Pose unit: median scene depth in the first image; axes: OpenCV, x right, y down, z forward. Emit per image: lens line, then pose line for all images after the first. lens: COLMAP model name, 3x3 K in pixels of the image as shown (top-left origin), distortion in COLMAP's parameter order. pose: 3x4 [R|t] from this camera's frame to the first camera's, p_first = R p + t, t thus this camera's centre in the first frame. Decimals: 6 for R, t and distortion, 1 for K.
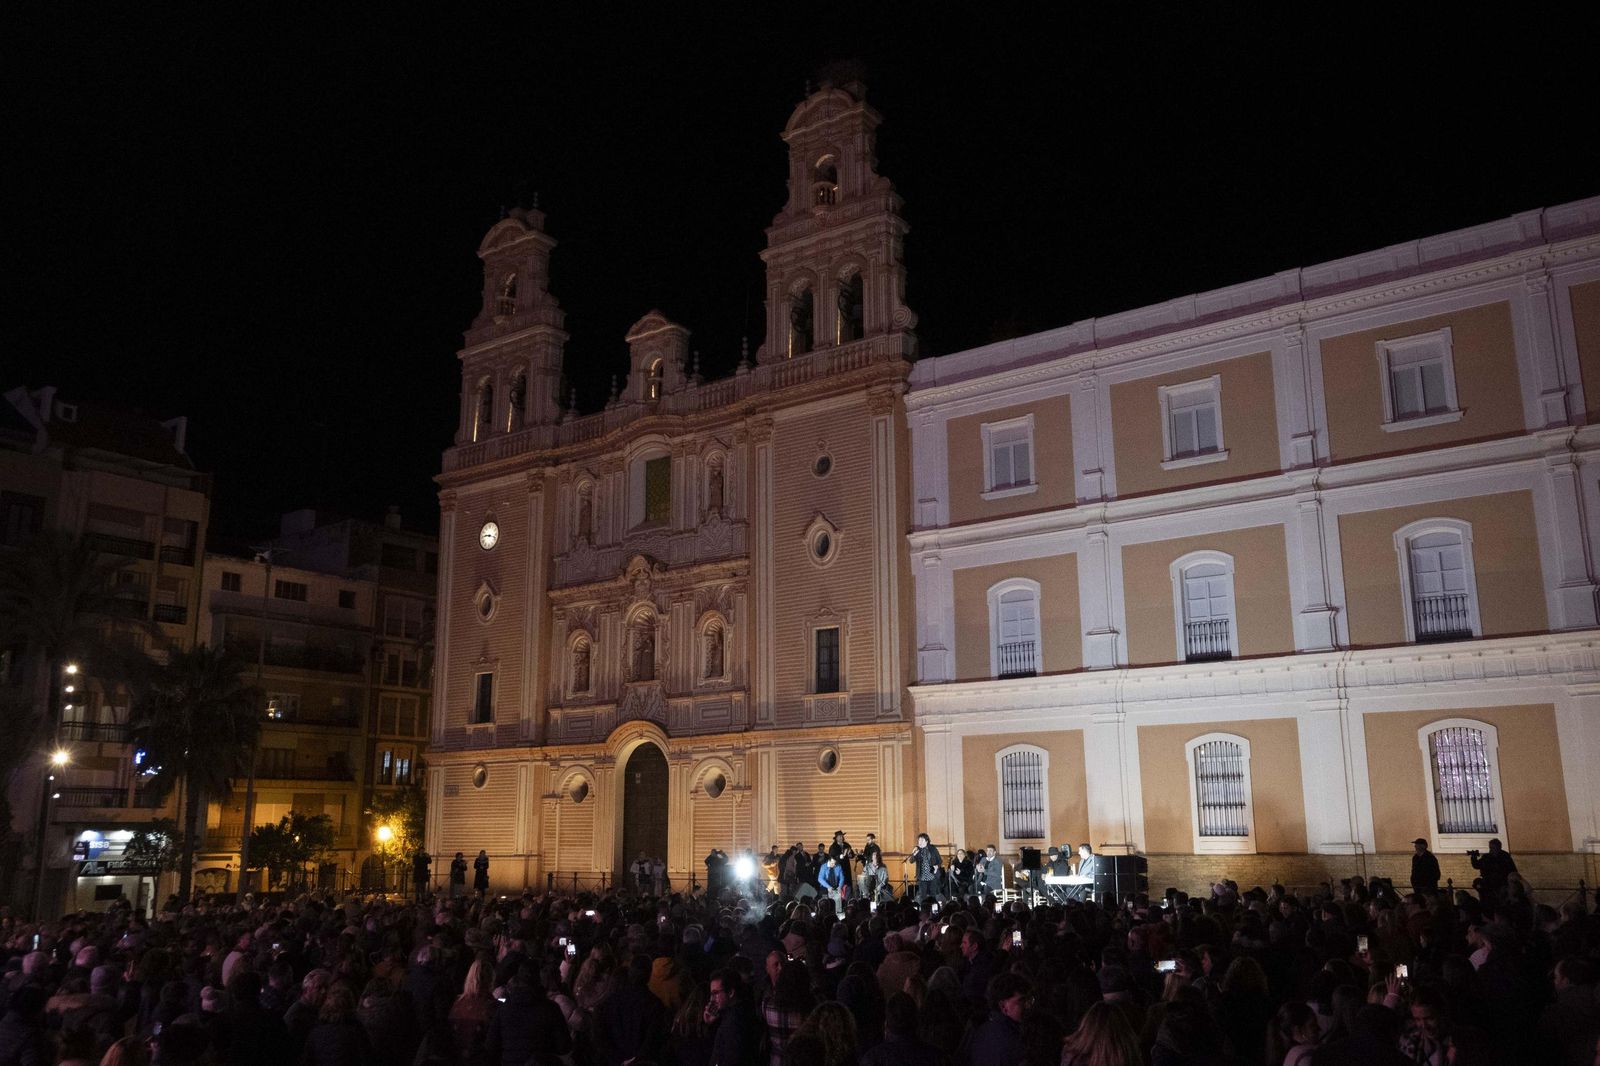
lens RADIAL K [[1322.4, 0, 799.8], [0, 1322.4, 533.6], [0, 0, 1]] dist [0.002790, -0.009145]
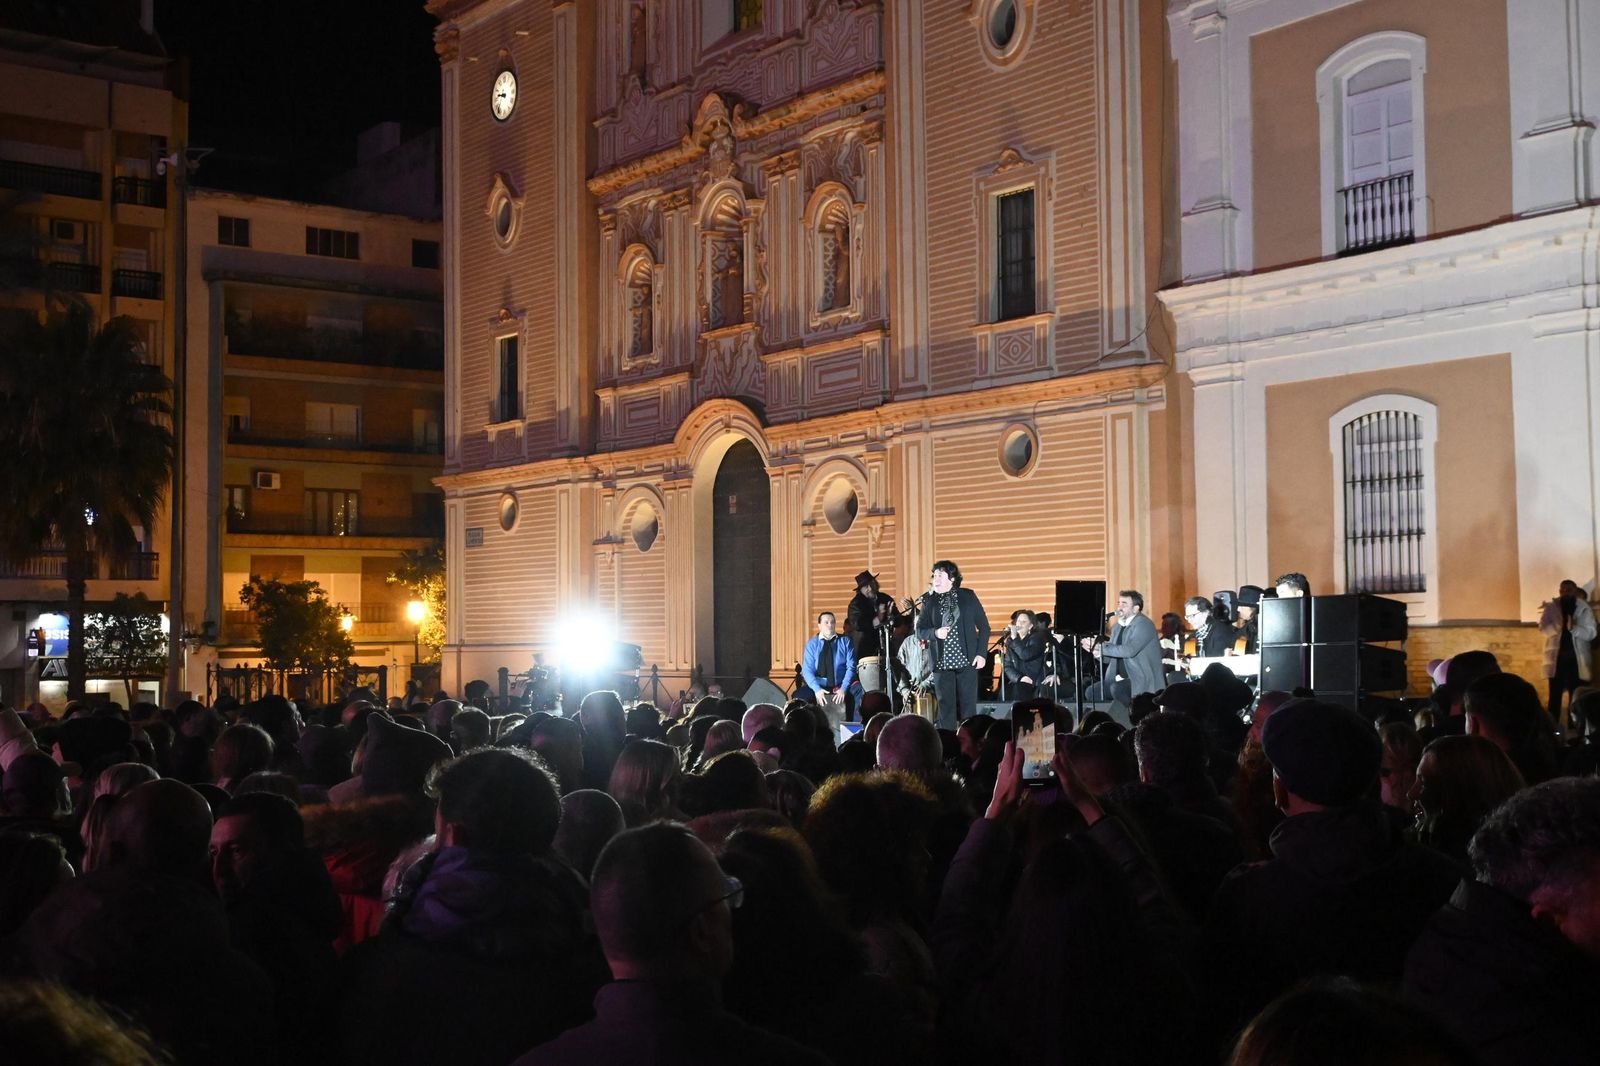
lens RADIAL K [[1944.6, 0, 811.2], [0, 1944.6, 535.0], [0, 0, 1]] dist [0.006263, 0.000000]
pose [[0.963865, -0.019314, -0.265692, 0.138162], [0.065042, 0.984246, 0.164408, 0.073531], [0.258331, -0.175748, 0.949936, 0.260731]]
